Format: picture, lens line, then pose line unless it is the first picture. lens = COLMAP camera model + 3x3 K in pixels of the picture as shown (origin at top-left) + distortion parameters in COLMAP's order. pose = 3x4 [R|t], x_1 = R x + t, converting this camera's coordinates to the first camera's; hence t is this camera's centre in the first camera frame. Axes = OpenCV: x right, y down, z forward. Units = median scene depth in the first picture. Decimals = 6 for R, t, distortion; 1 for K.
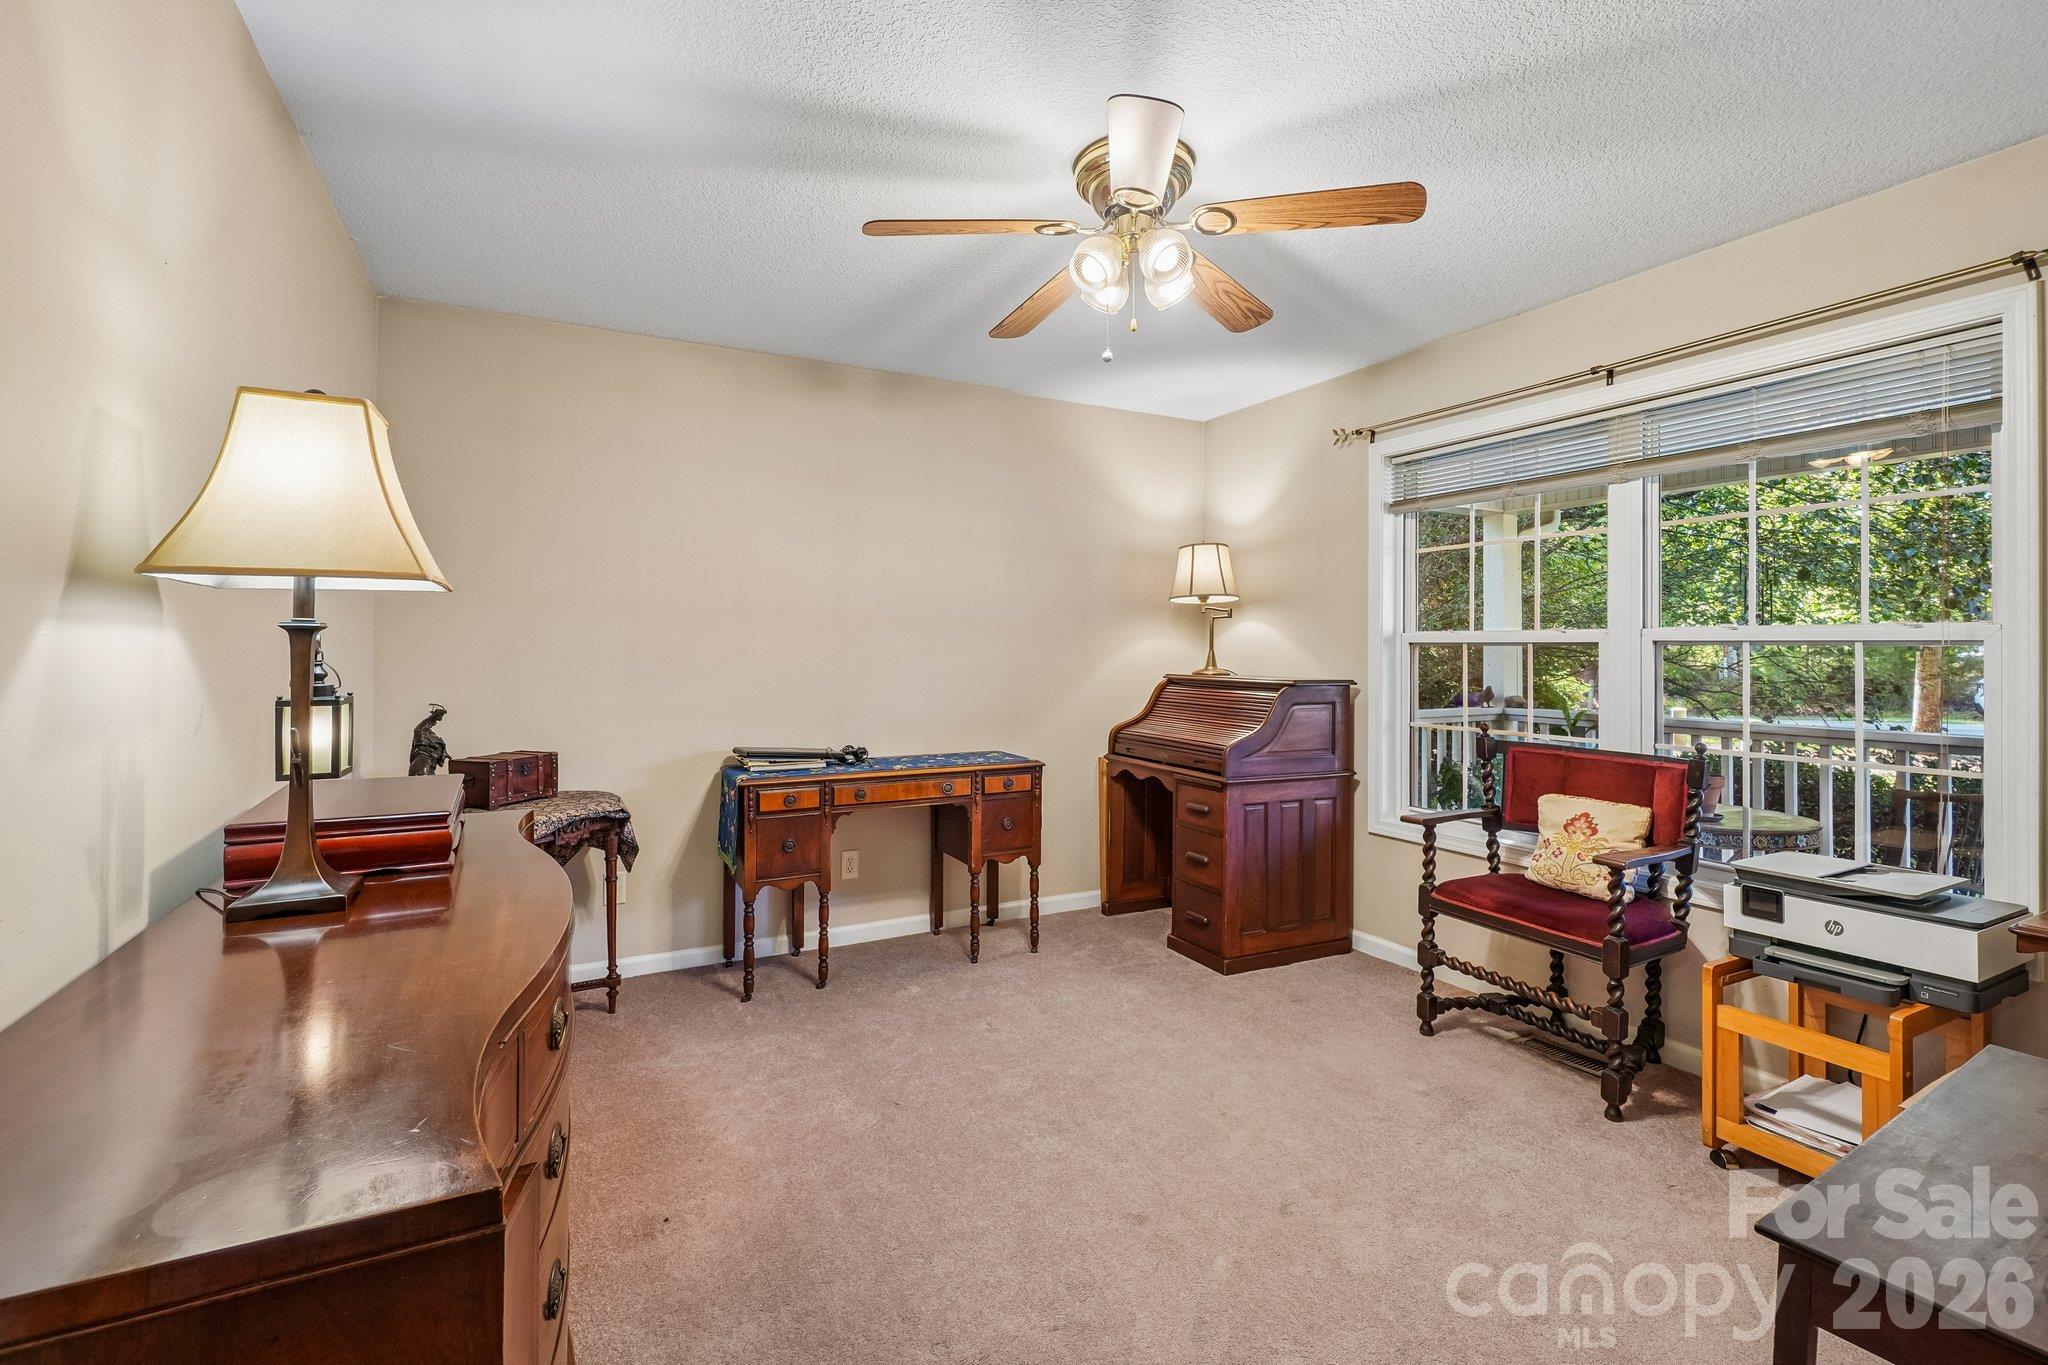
lens RADIAL K [[908.9, 0, 1022.4], [0, 908.9, 665.9], [0, 0, 1]] dist [-0.008004, 0.000278]
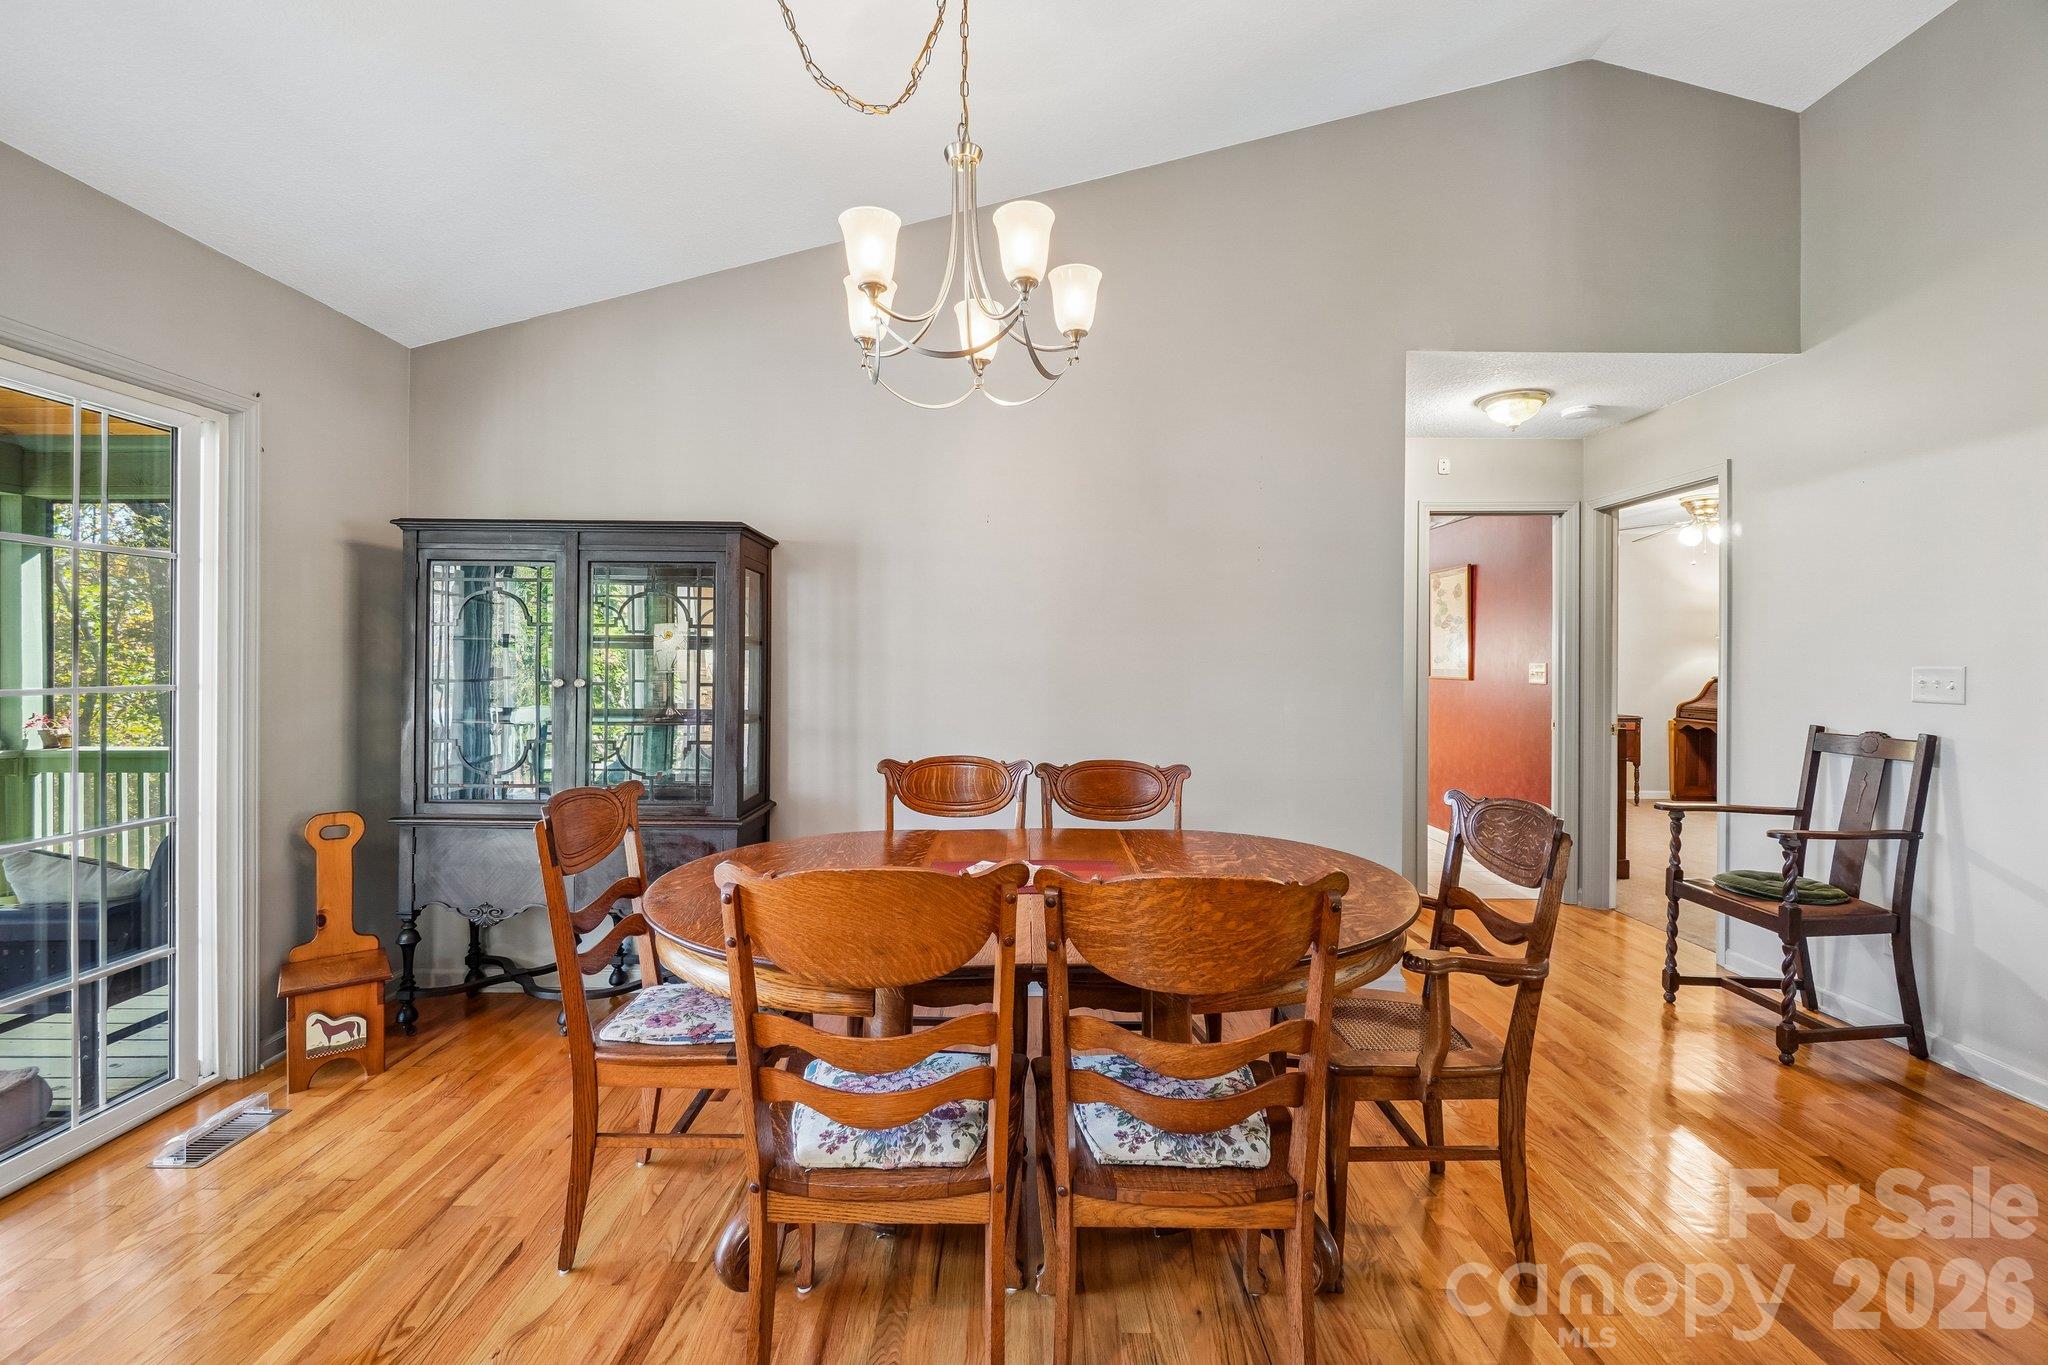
lens RADIAL K [[908.9, 0, 1032.8], [0, 908.9, 674.3], [0, 0, 1]] dist [-0.008004, 0.000278]
pose [[0.886385, 0.005864, -0.462911, -0.254326], [-0.007065, 0.999975, -0.000860, 0.019908], [0.462894, 0.004033, 0.886404, -1.487149]]
